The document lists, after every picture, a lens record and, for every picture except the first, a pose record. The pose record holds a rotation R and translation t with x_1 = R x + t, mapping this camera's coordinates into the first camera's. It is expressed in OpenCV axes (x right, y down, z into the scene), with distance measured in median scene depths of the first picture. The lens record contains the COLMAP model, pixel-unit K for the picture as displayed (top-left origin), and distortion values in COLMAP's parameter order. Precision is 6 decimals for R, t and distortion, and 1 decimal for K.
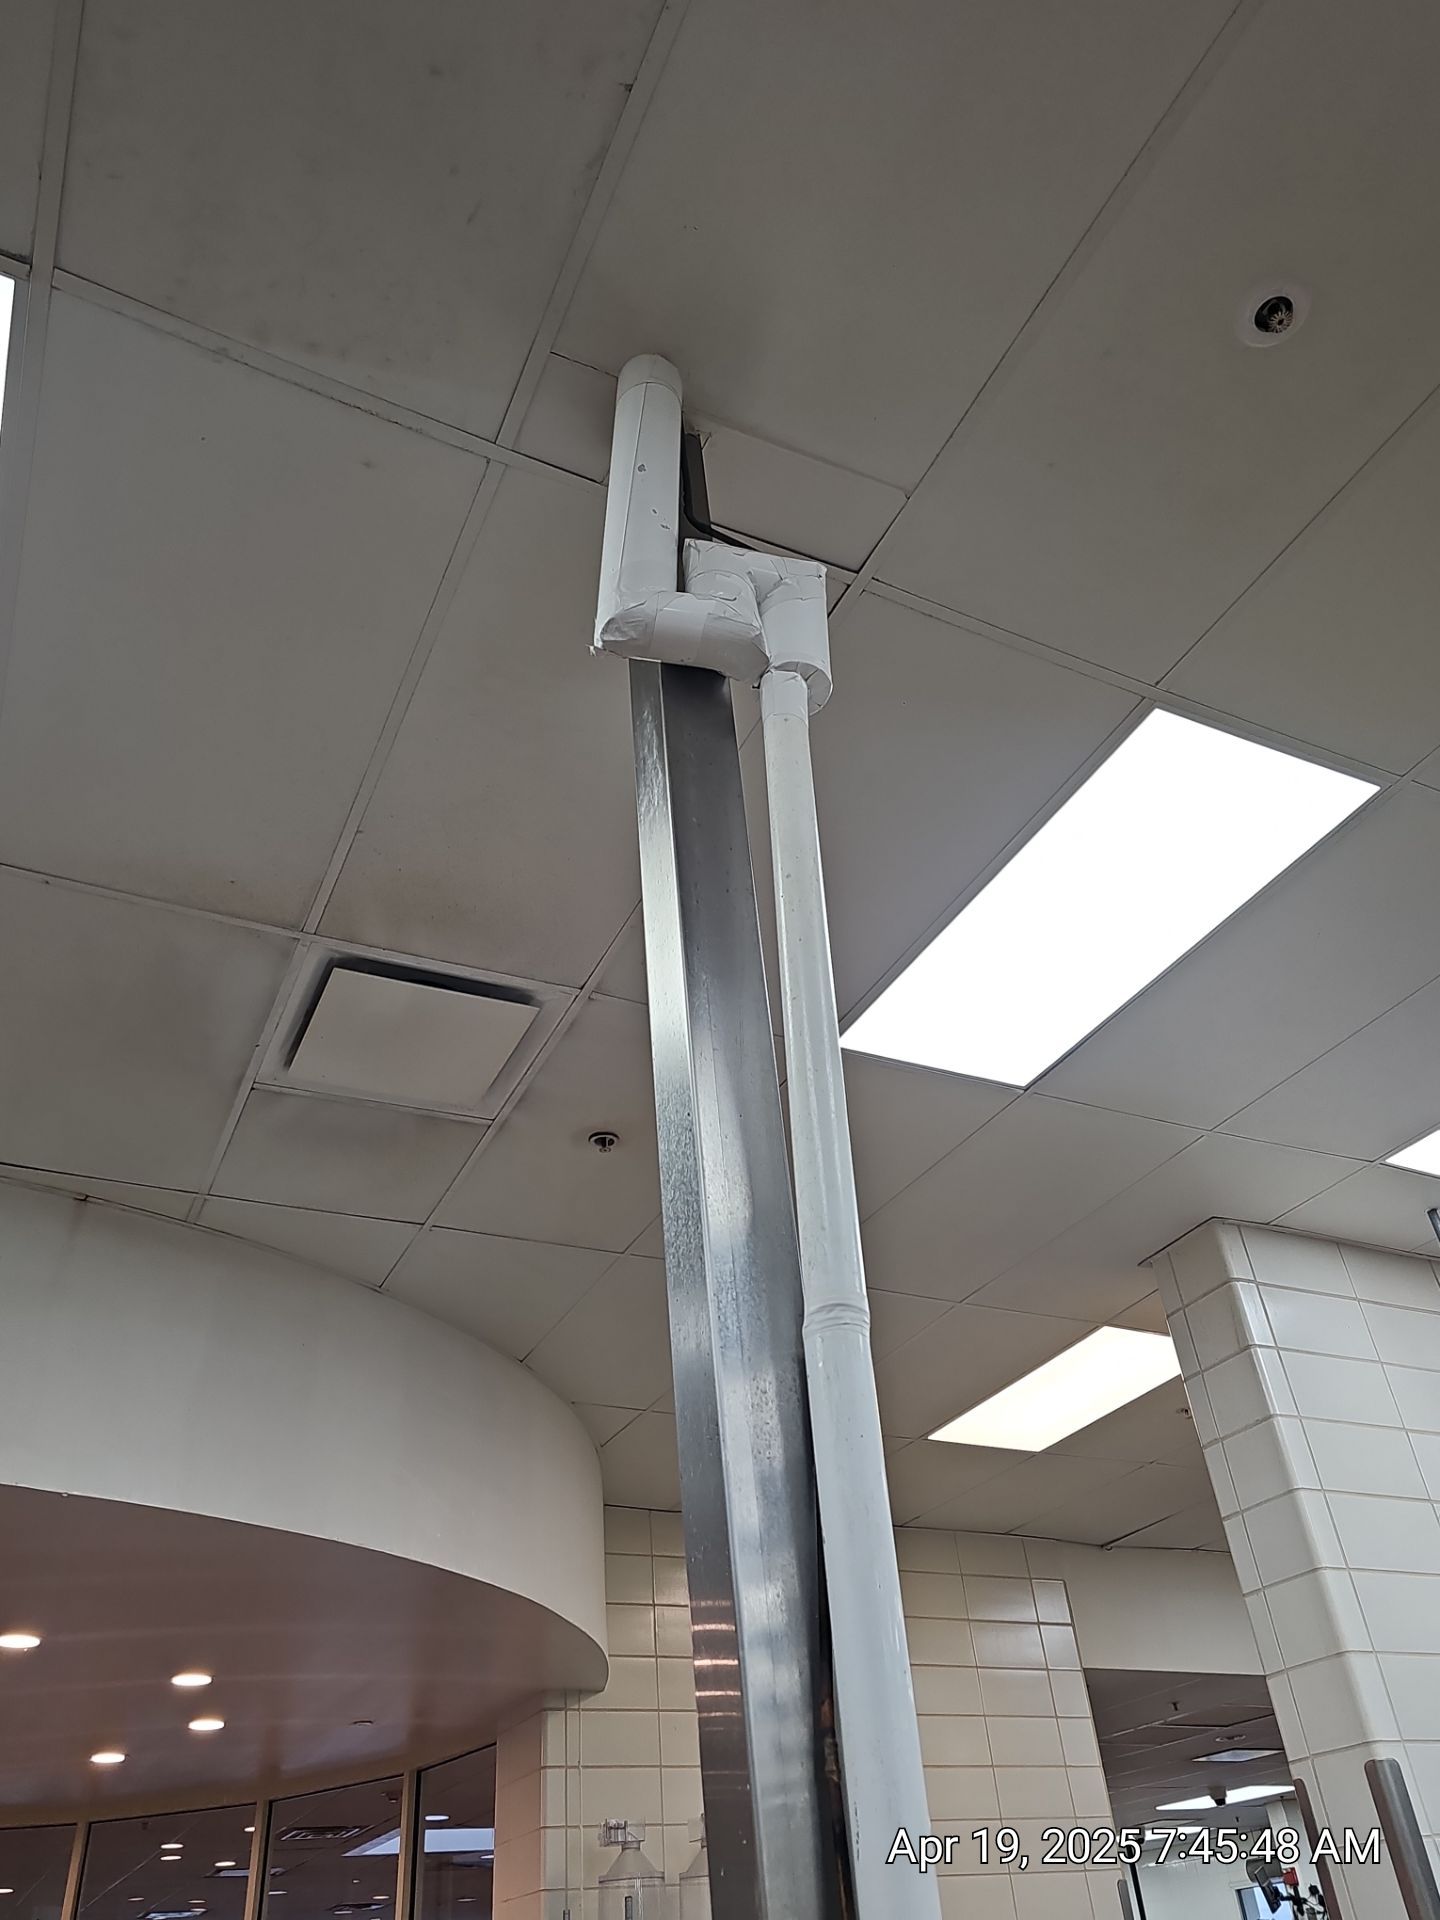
lens RADIAL K [[1421.8, 0, 713.6], [0, 1421.8, 985.9], [0, 0, 1]] dist [0.078577, -0.084217]
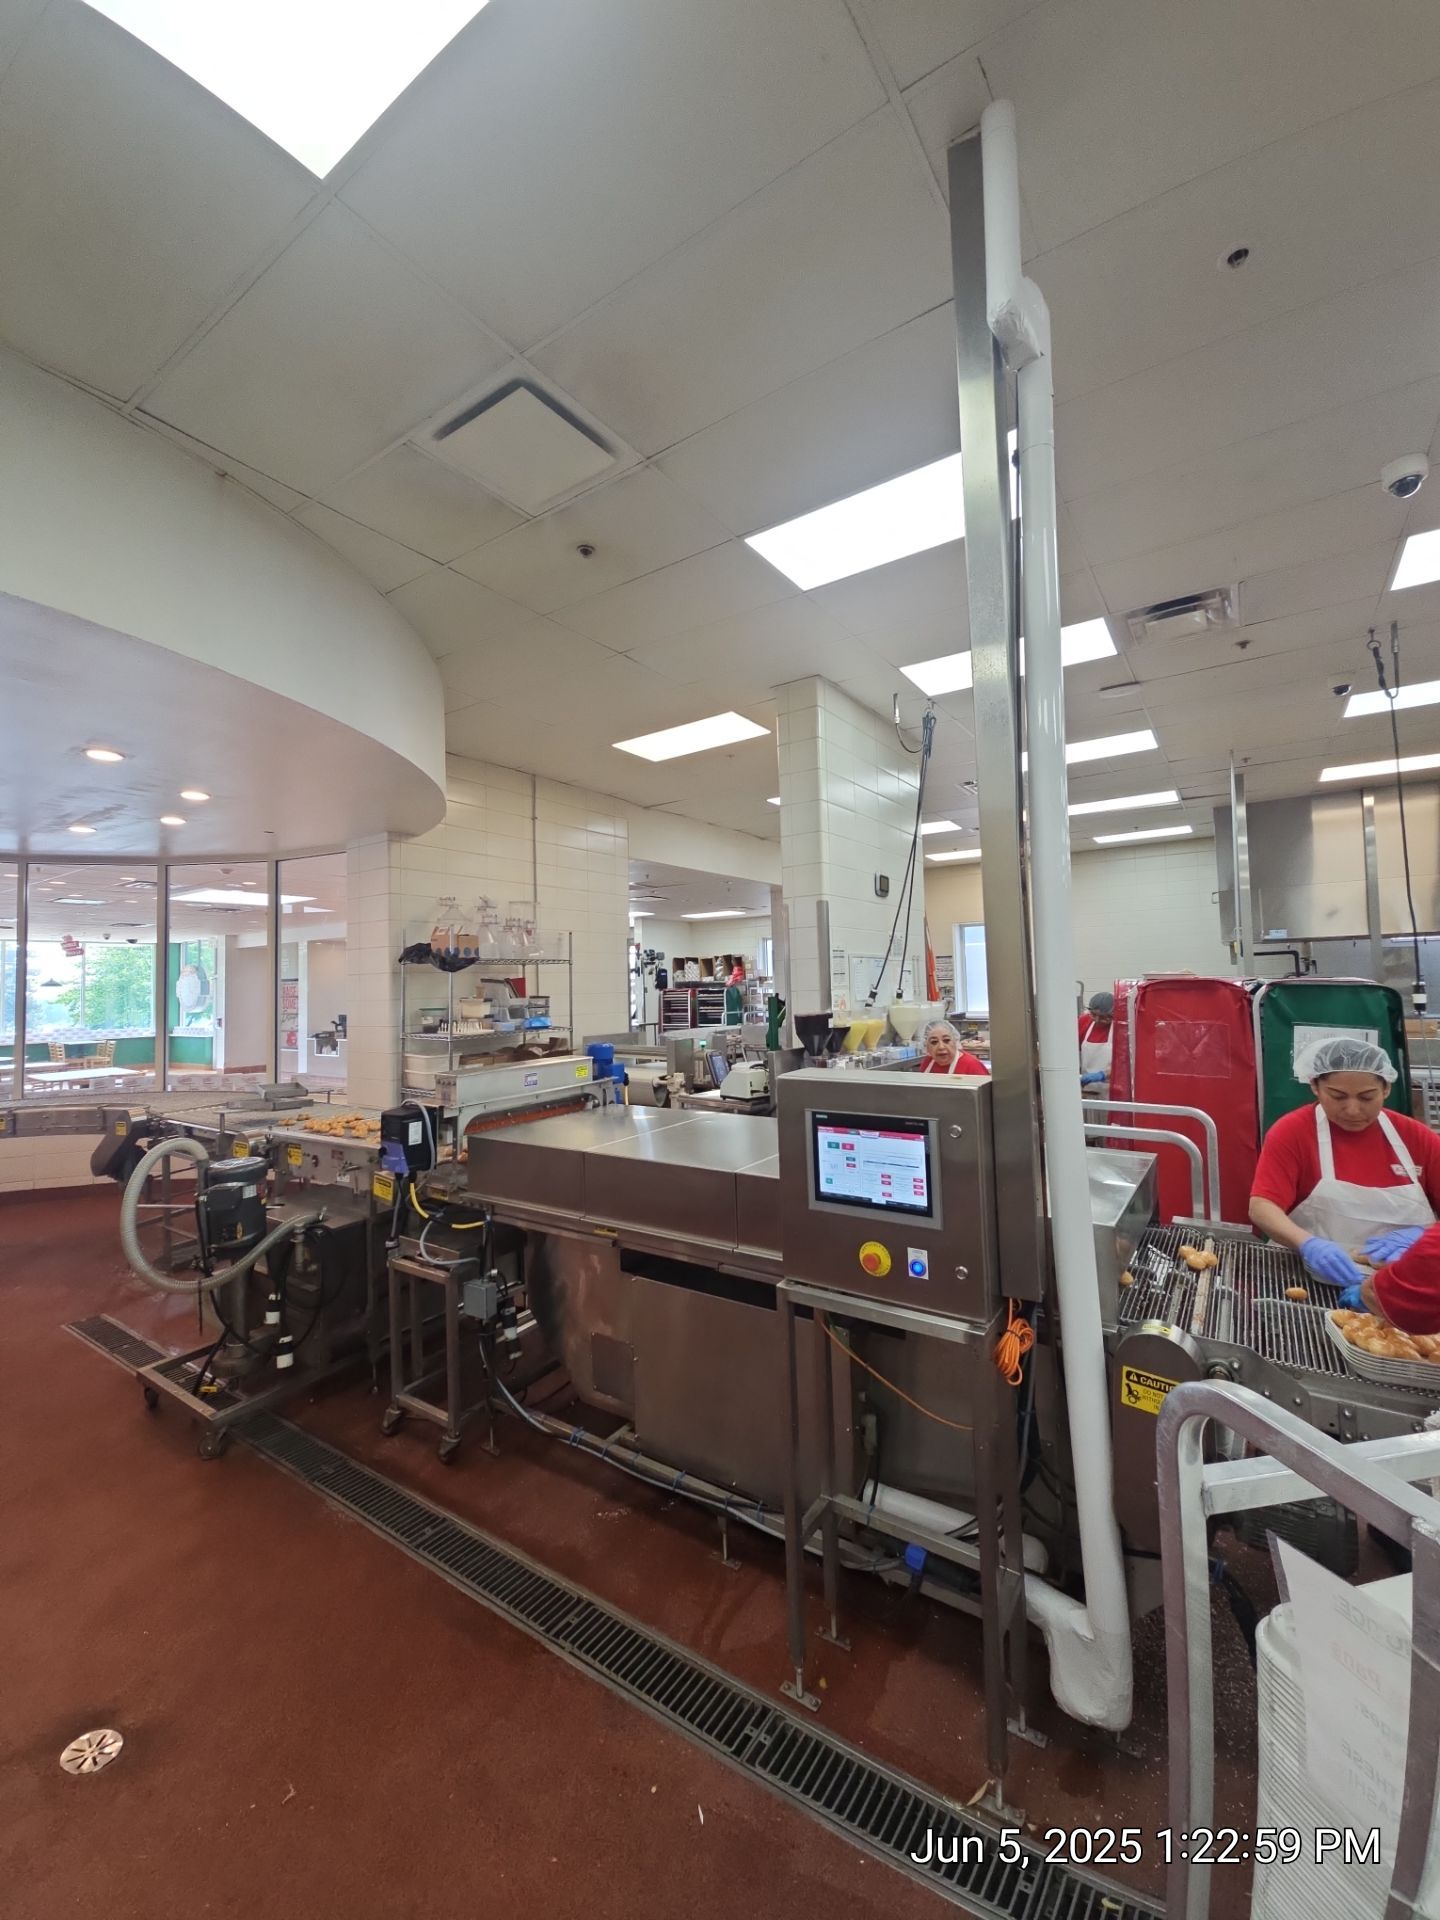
lens RADIAL K [[777.0, 0, 721.7], [0, 777.0, 947.0], [0, 0, 1]] dist [0.001088, -0.000157]
pose [[0.867119, 0.069057, 0.493290, -0.327366], [-0.317784, 0.839306, 0.441112, 0.040063], [-0.383559, -0.539256, 0.749723, -0.017258]]
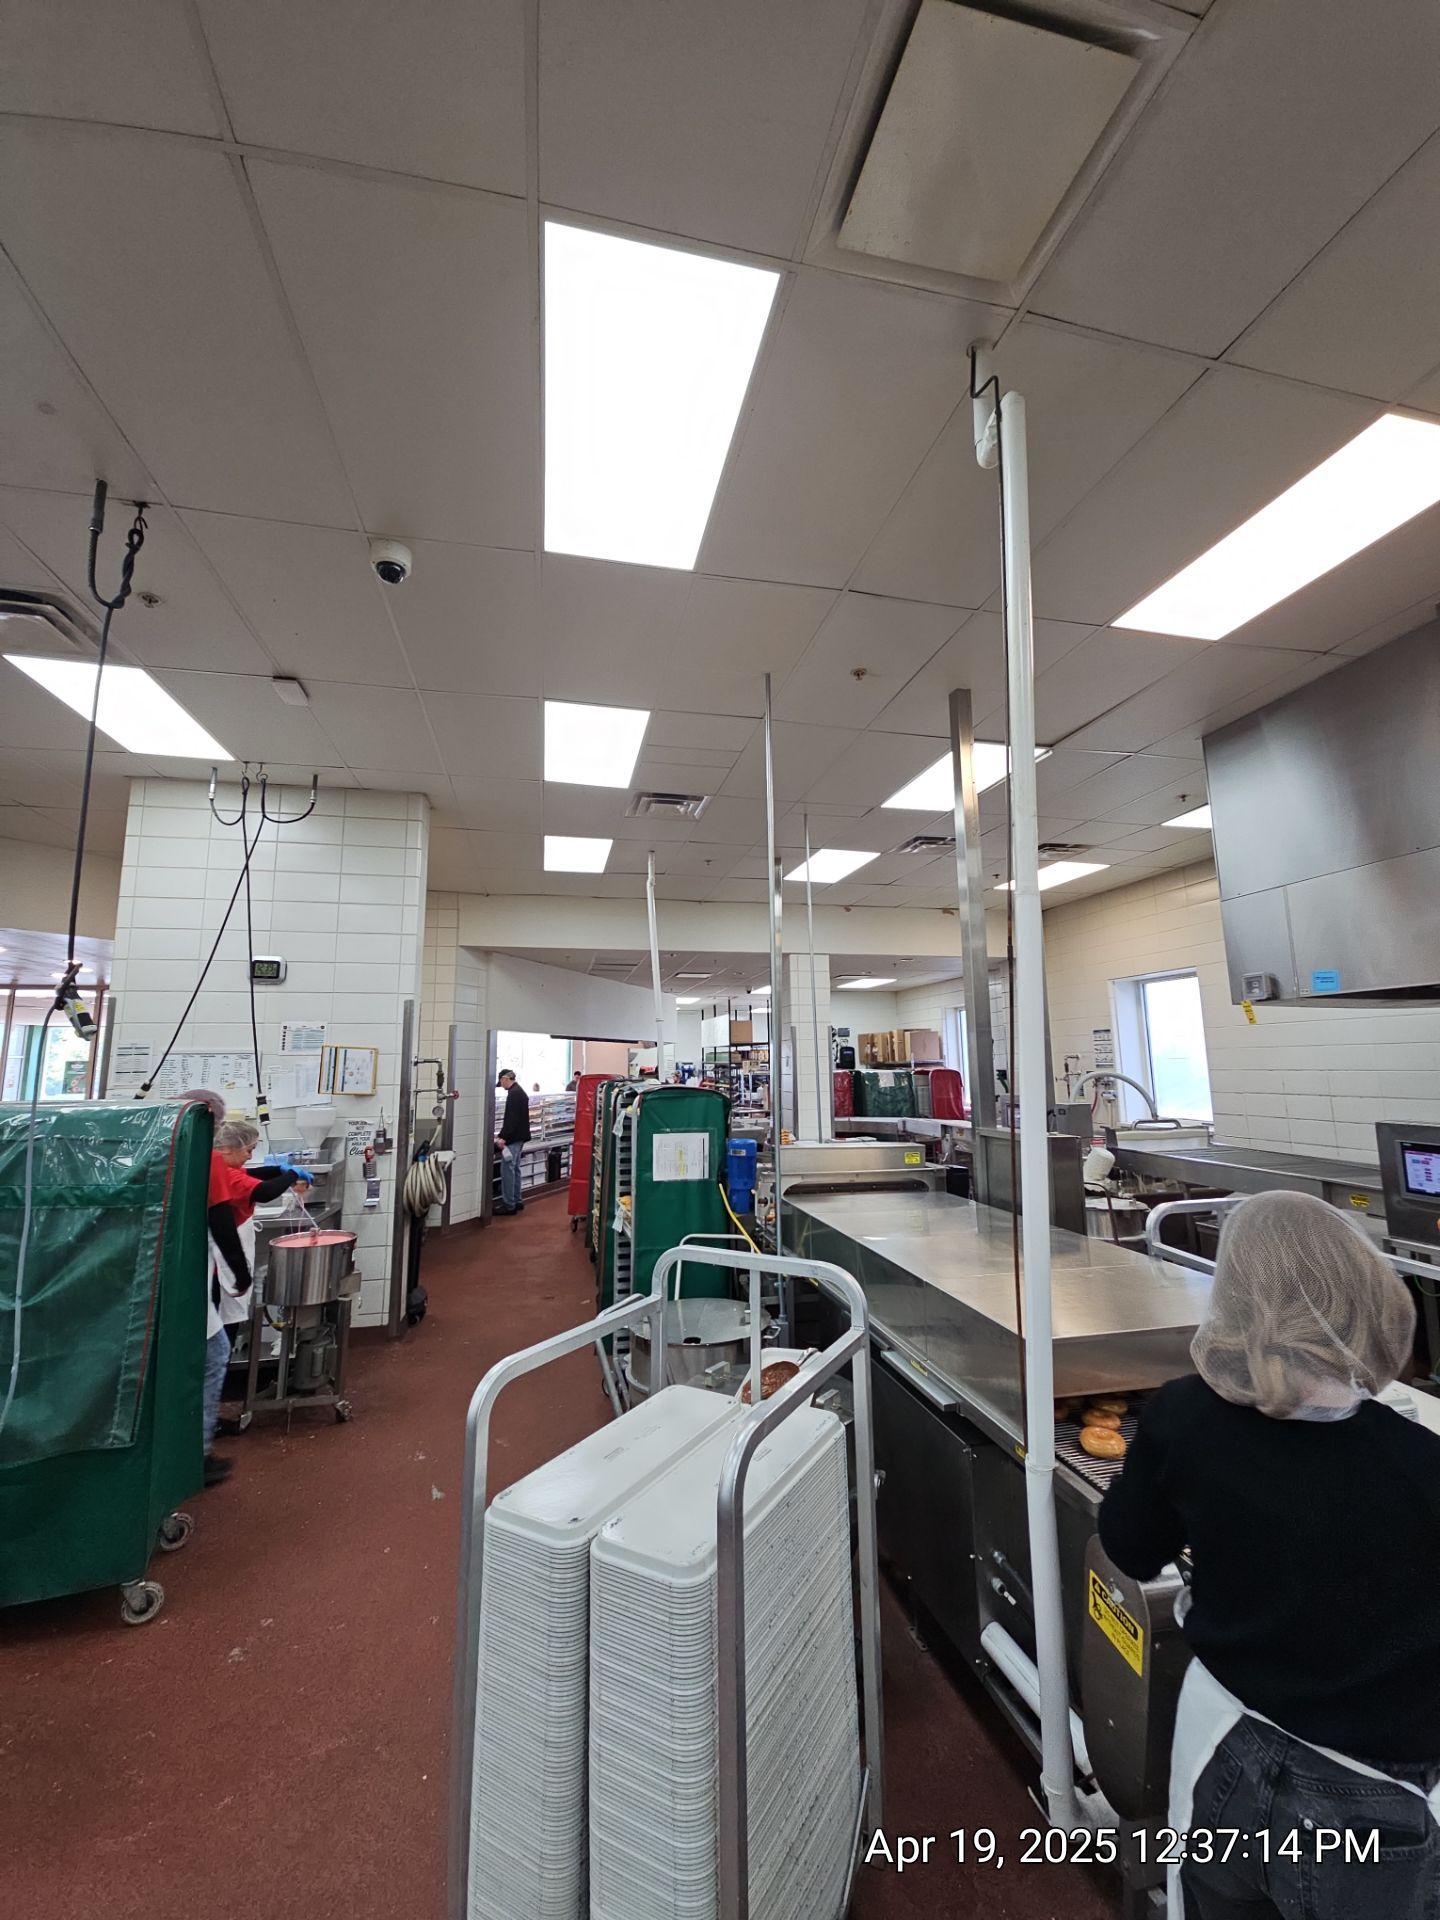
lens RADIAL K [[777.0, 0, 721.7], [0, 777.0, 947.0], [0, 0, 1]] dist [0.001088, -0.000157]
pose [[0.972550, 0.021009, -0.231744, 1.612381], [0.089192, 0.886195, 0.454647, -0.064489], [0.214922, -0.462837, 0.859995, 0.080266]]
